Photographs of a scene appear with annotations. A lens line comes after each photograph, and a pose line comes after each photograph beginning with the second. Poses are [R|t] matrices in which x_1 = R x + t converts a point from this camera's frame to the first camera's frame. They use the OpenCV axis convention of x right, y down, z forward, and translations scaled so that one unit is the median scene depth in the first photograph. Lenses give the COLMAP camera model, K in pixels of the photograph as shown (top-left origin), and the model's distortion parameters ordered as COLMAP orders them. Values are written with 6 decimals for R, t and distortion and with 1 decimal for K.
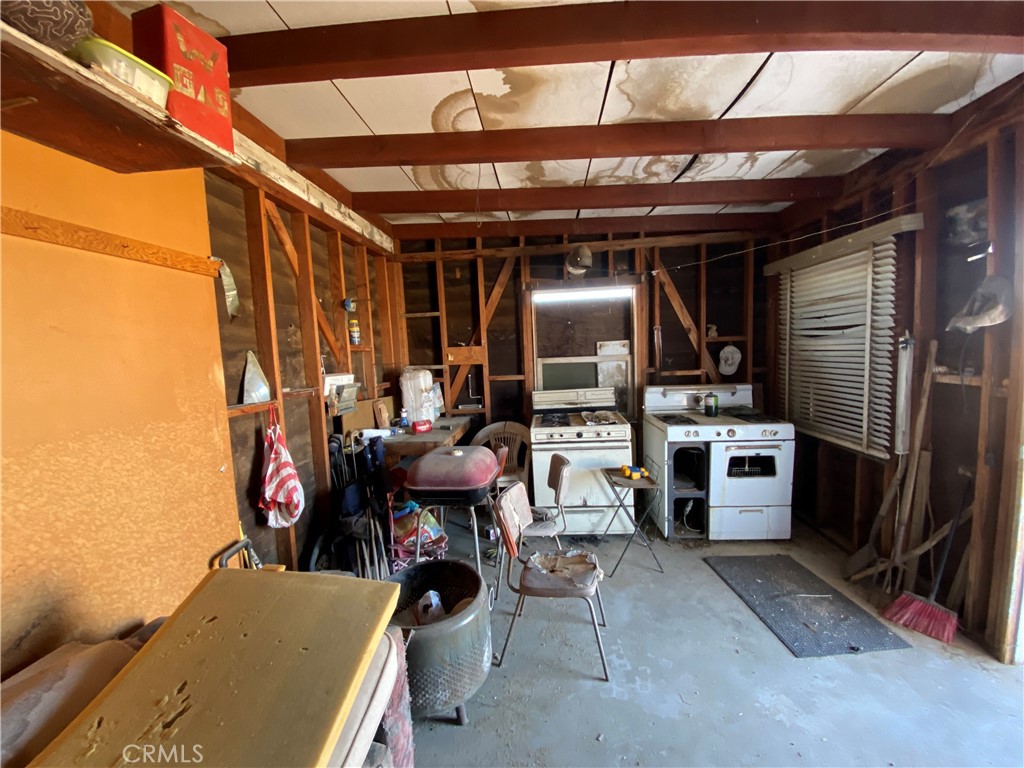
lens RADIAL K [[421.0, 0, 511.1], [0, 421.0, 385.2], [0, 0, 1]] dist [0.069382, -0.049740]
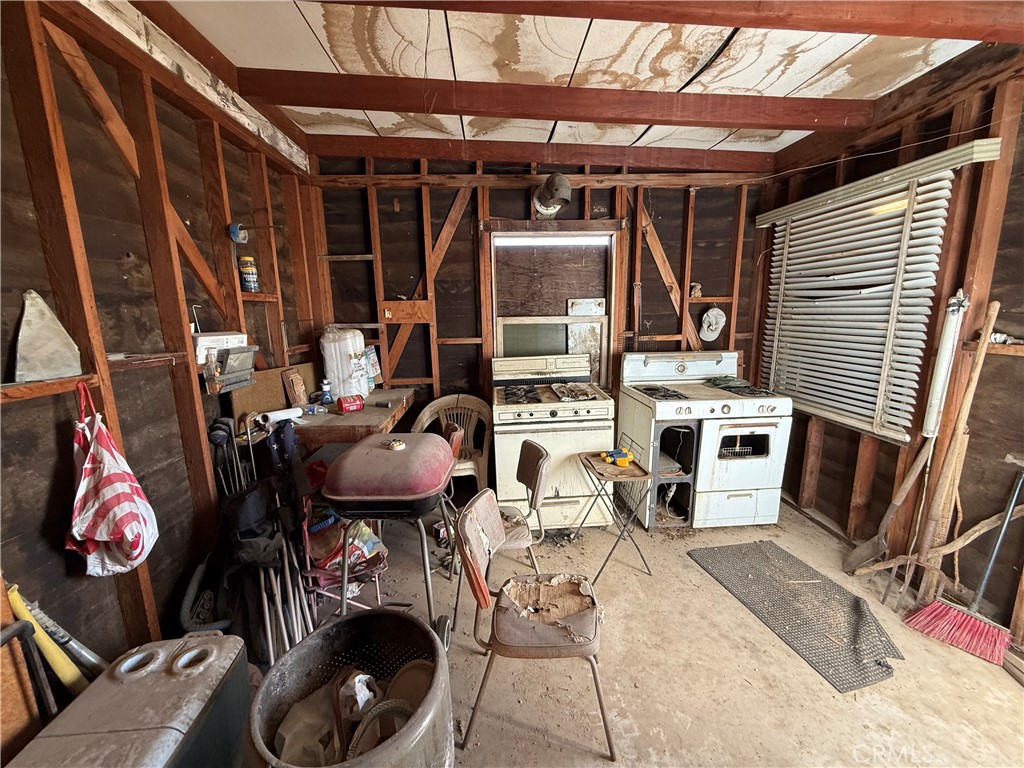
lens RADIAL K [[417.8, 0, 512.0], [0, 417.8, 384.0], [0, 0, 1]] dist [-0.000557, 0.006203]
pose [[0.990518, -0.000990, 0.137381, -0.027498], [-0.010842, 0.996292, 0.085348, -0.005865], [-0.136956, -0.086029, 0.986834, 0.232245]]
